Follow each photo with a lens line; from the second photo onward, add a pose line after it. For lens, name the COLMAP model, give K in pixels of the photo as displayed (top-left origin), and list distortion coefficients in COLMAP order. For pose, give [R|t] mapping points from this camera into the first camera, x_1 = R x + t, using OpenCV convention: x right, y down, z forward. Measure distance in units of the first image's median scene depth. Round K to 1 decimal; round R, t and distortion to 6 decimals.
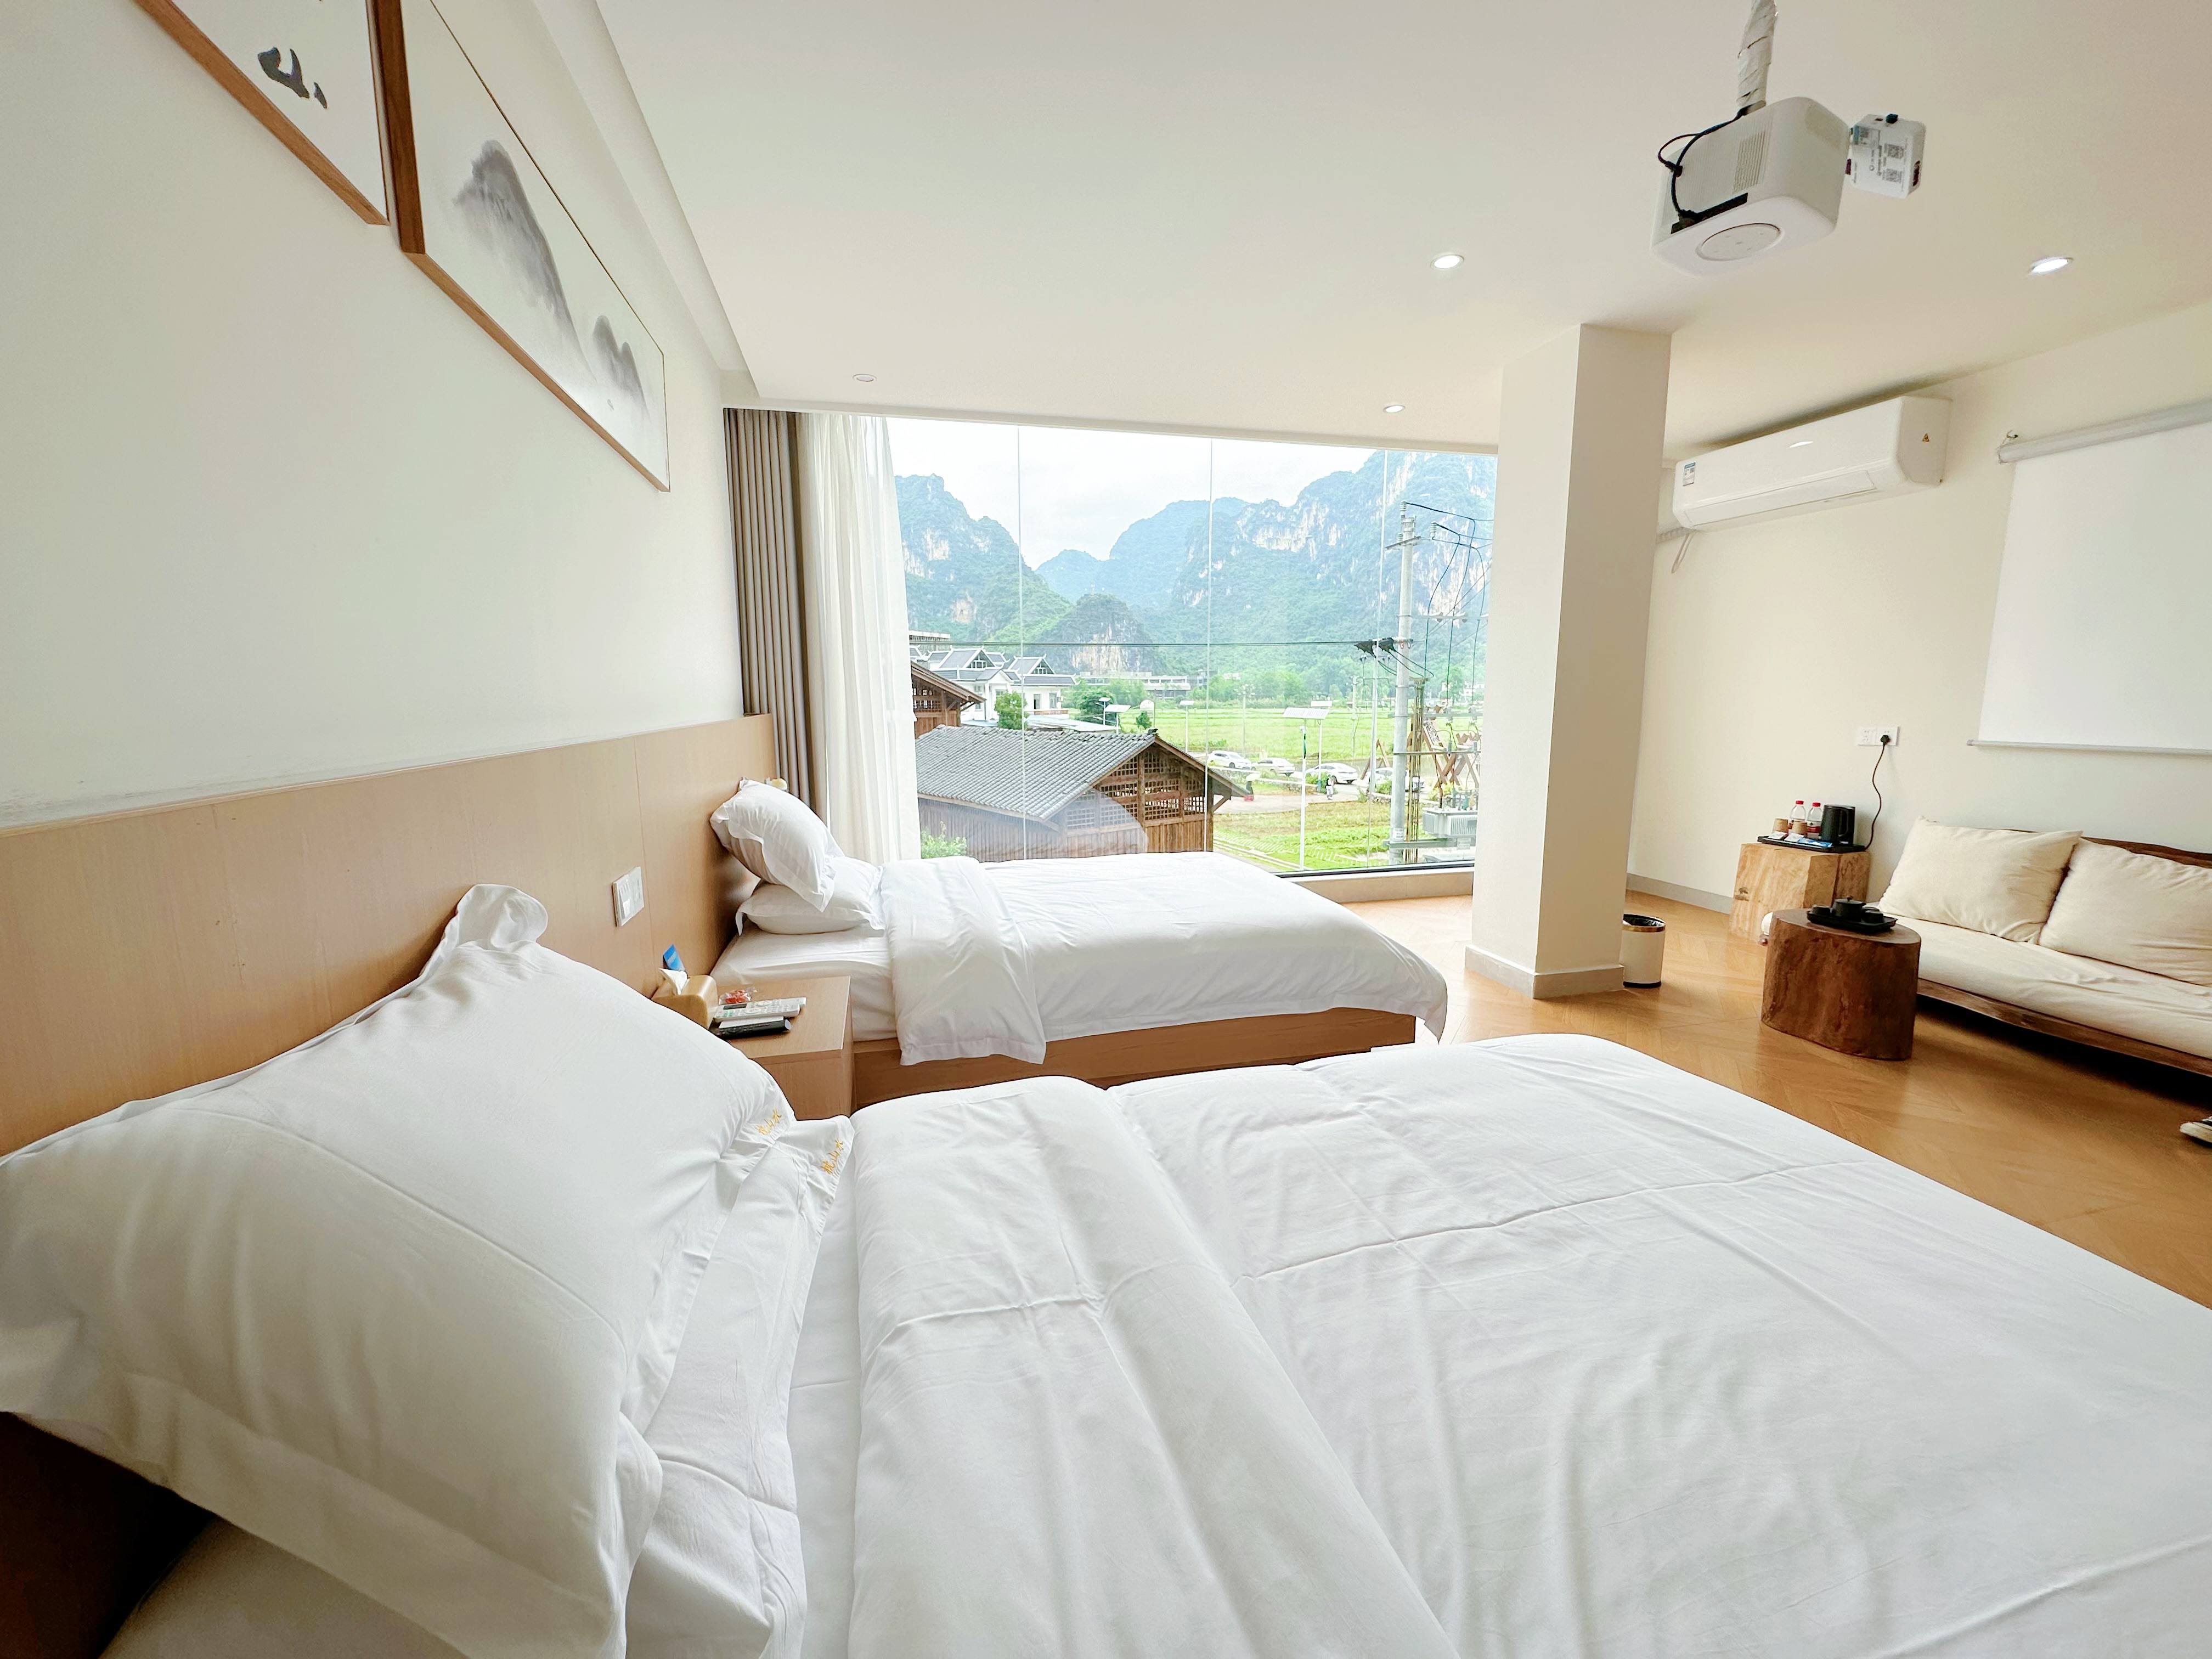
lens RADIAL K [[881.2, 0, 1105.4], [0, 881.2, 830.5], [0, 0, 1]] dist [-0.001297, -0.000012]
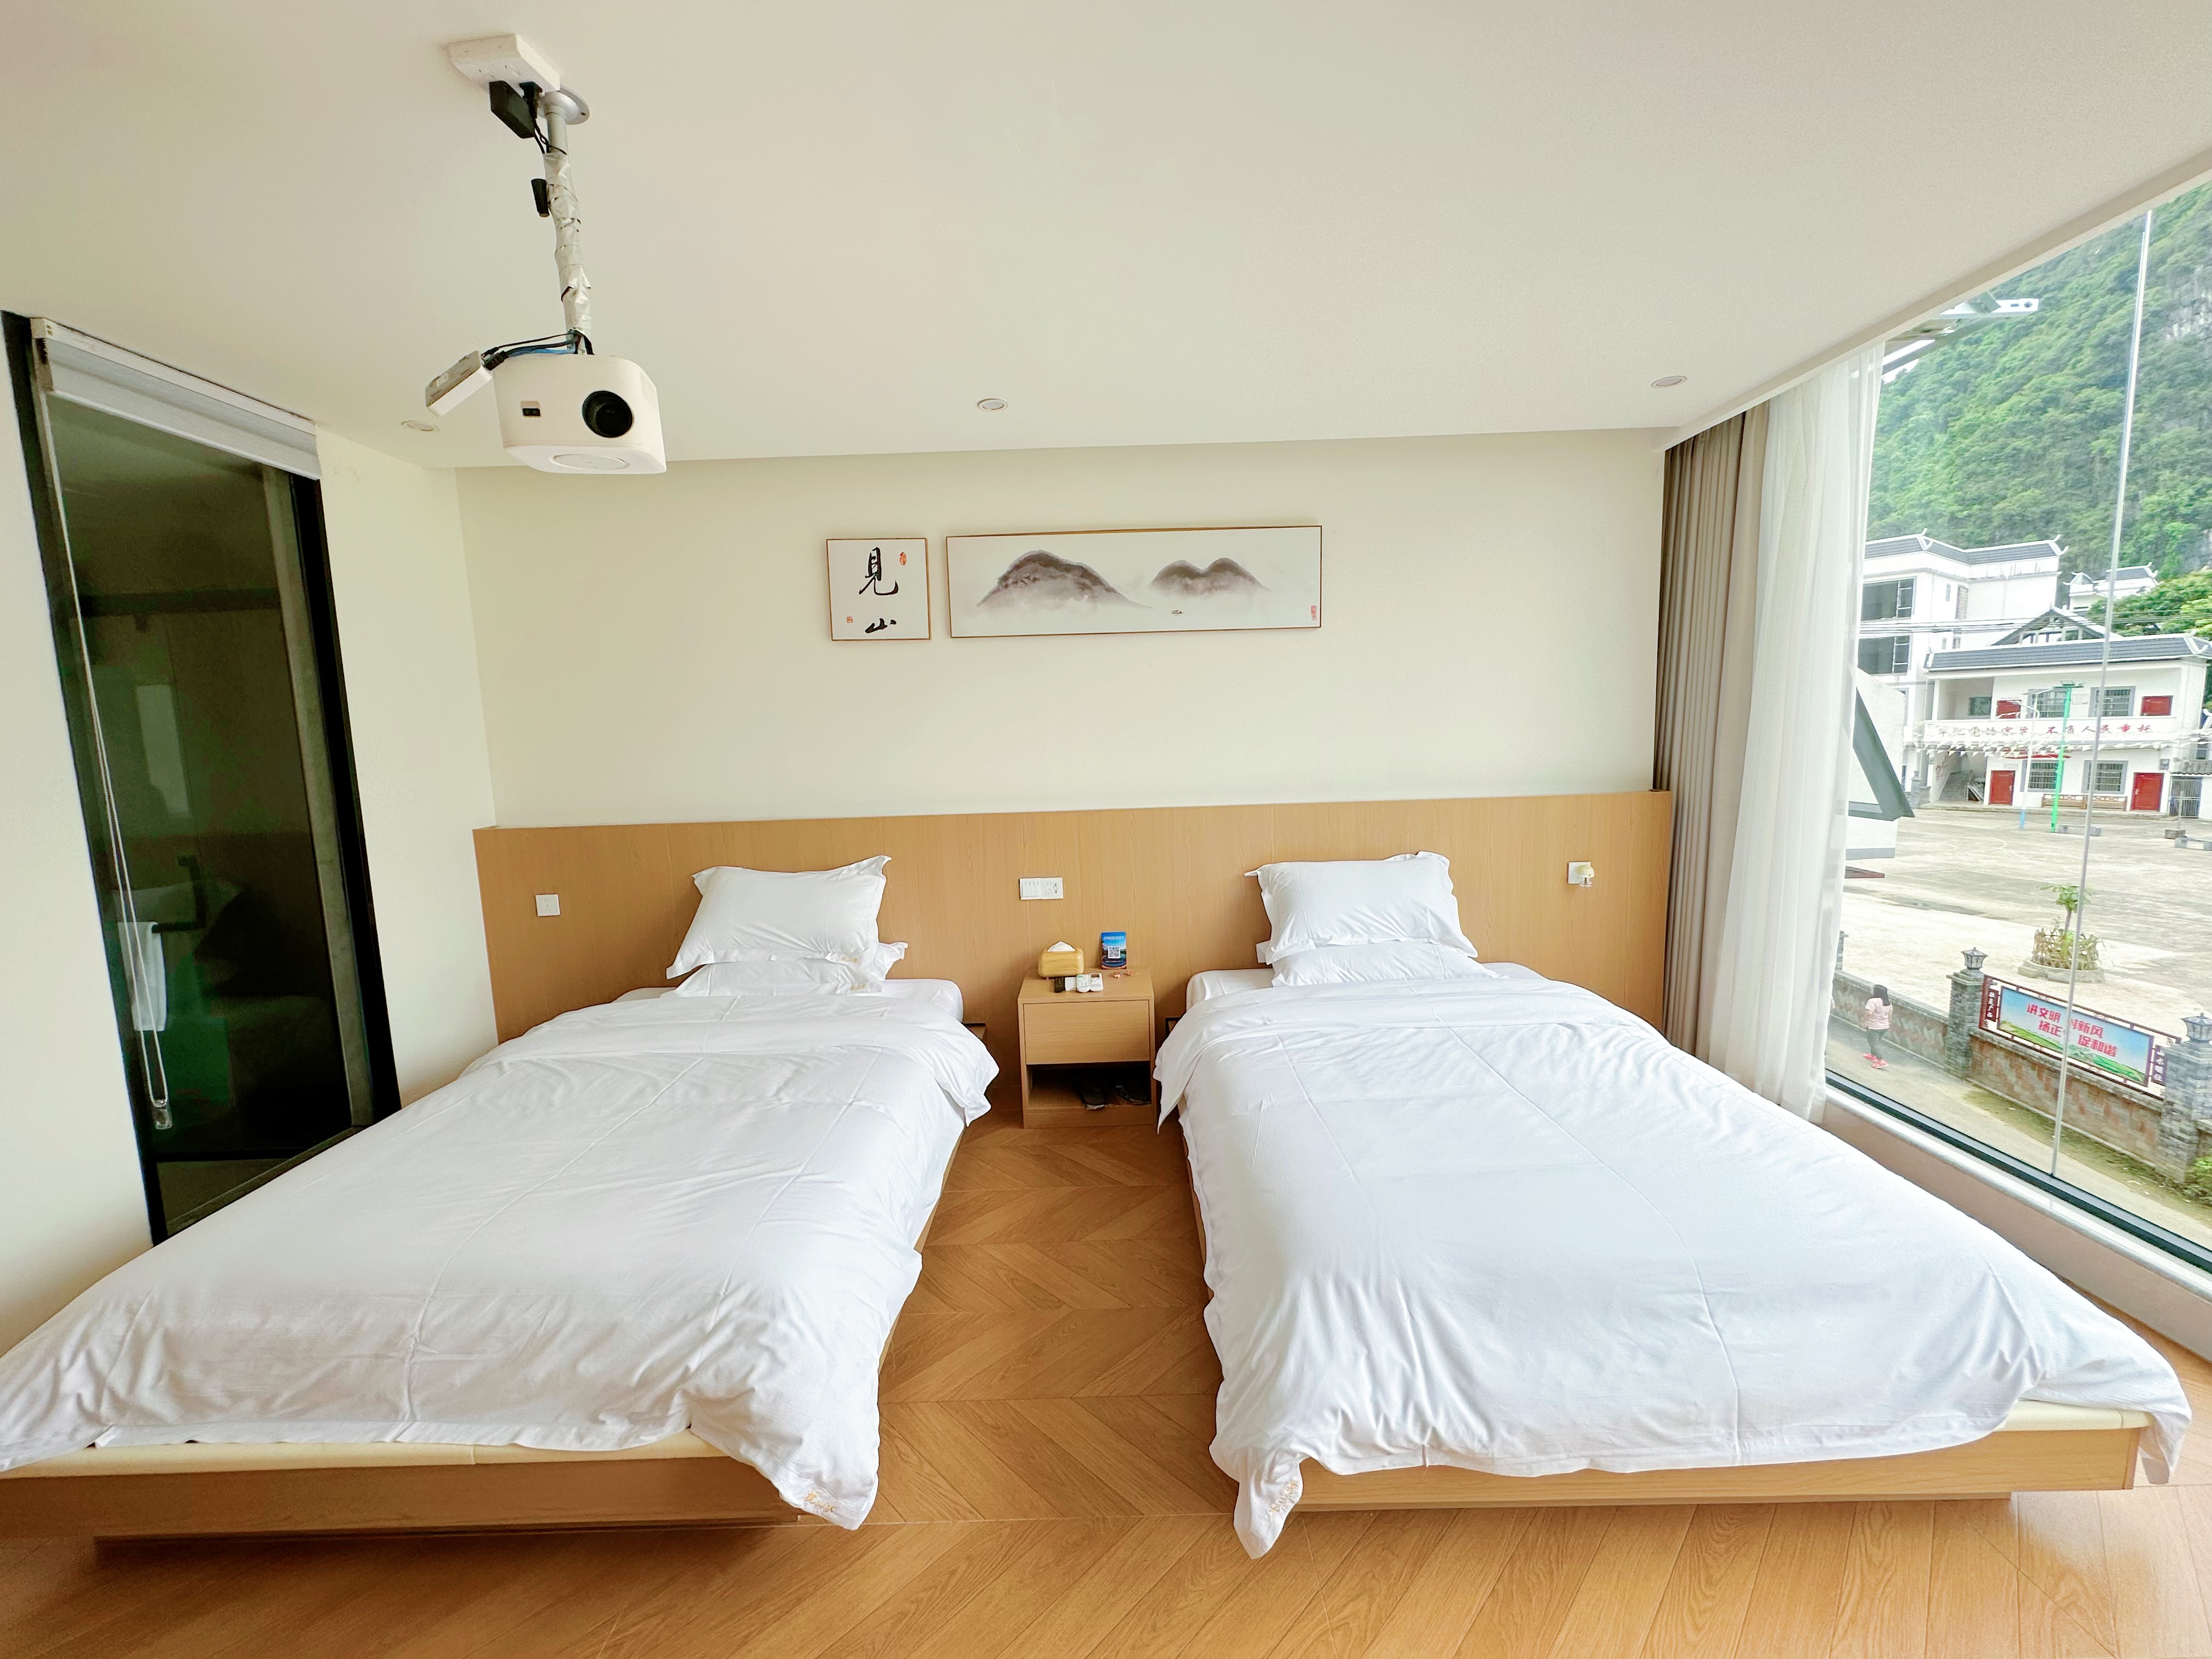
lens RADIAL K [[880.3, 0, 1106.2], [0, 880.3, 828.9], [0, 0, 1]] dist [-0.001911, 0.000575]
pose [[-0.240572, 0.127221, -0.962258, 0.626529], [-0.114630, 0.980711, 0.158320, -0.183881], [0.963839, 0.148391, -0.221349, 0.723462]]
